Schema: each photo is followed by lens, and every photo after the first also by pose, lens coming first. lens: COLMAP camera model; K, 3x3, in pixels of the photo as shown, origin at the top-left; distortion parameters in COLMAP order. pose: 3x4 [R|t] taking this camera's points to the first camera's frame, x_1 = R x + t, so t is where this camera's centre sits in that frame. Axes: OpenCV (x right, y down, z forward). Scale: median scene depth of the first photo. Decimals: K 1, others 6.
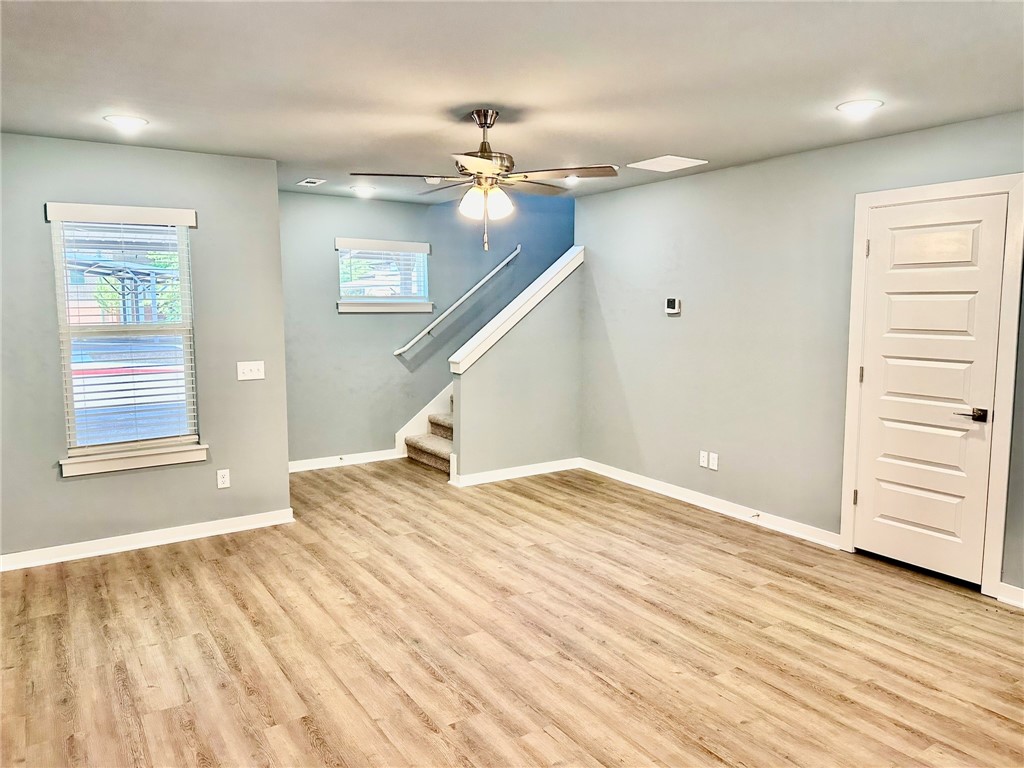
lens RADIAL K [[721.8, 0, 521.0], [0, 721.8, 375.5], [0, 0, 1]] dist [0.016993, -0.012486]
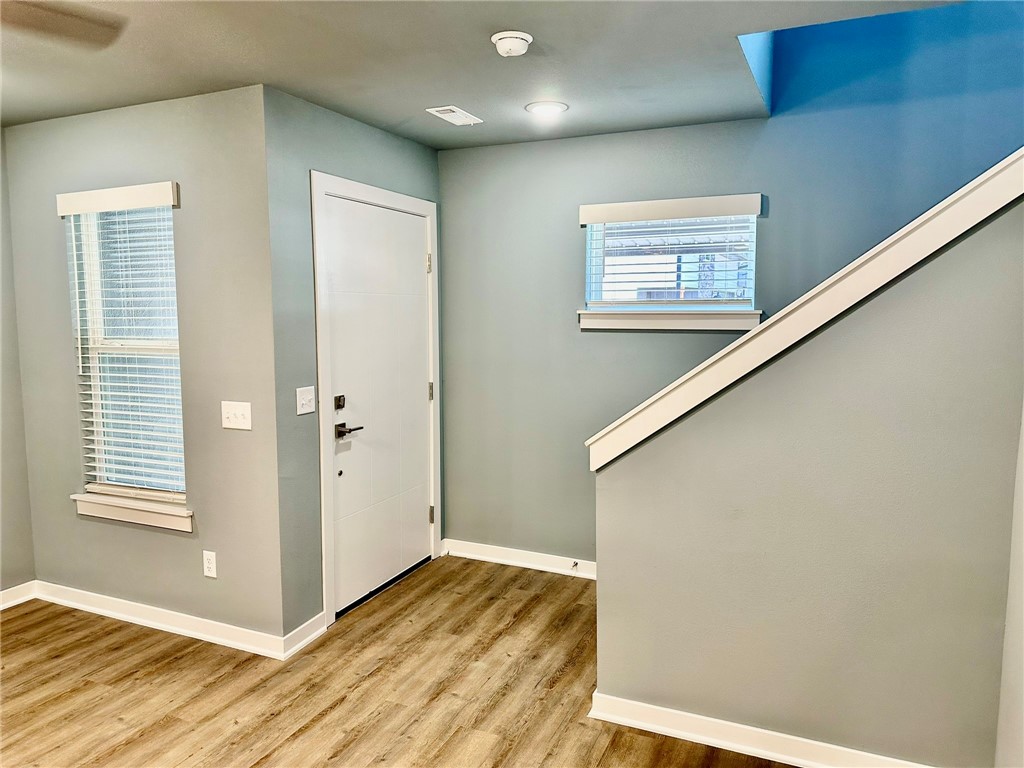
lens RADIAL K [[721.8, 0, 506.9], [0, 721.8, 382.3], [0, 0, 1]] dist [0.016993, -0.012486]
pose [[0.519619, 0.086135, -0.850045, 0.304463], [-0.086079, 0.995121, 0.048217, -0.086684], [0.850051, 0.048117, 0.524498, 0.824880]]
